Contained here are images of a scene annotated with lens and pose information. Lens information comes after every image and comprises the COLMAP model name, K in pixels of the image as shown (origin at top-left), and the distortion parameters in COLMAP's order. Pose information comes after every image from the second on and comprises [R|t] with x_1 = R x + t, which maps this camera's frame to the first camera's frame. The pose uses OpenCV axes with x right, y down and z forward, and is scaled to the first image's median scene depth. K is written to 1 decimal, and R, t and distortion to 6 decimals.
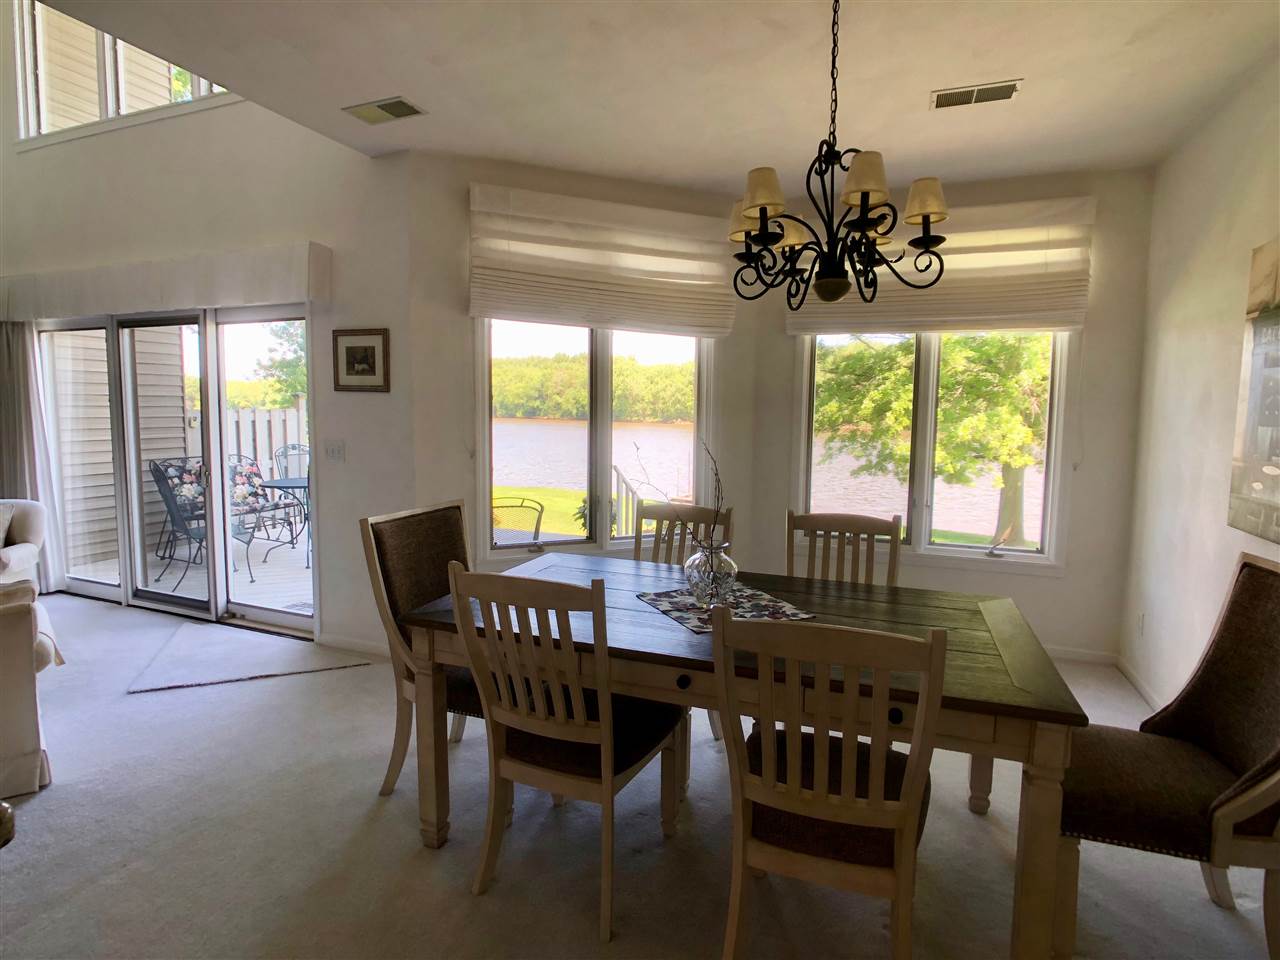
lens RADIAL K [[684.8, 0, 639.8], [0, 684.8, 468.6], [0, 0, 1]] dist [-0.039430, 0.030371]
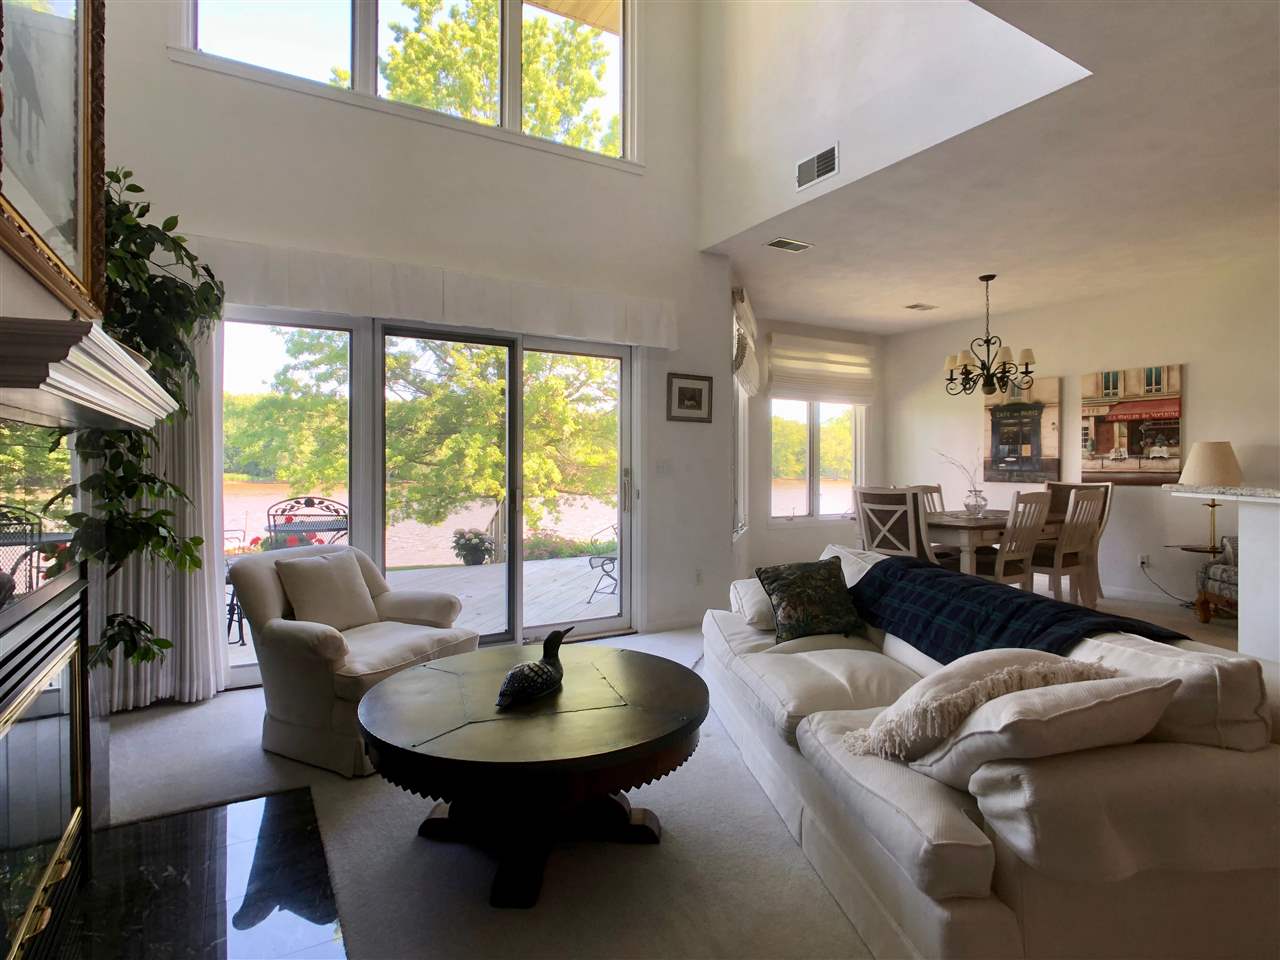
lens RADIAL K [[681.3, 0, 634.9], [0, 681.3, 470.0], [0, 0, 1]] dist [-0.013954, -0.000730]
pose [[0.602764, -0.017721, 0.797723, -1.474293], [0.077454, 0.996332, -0.036391, 0.018092], [-0.794152, 0.083722, 0.601925, 0.295351]]
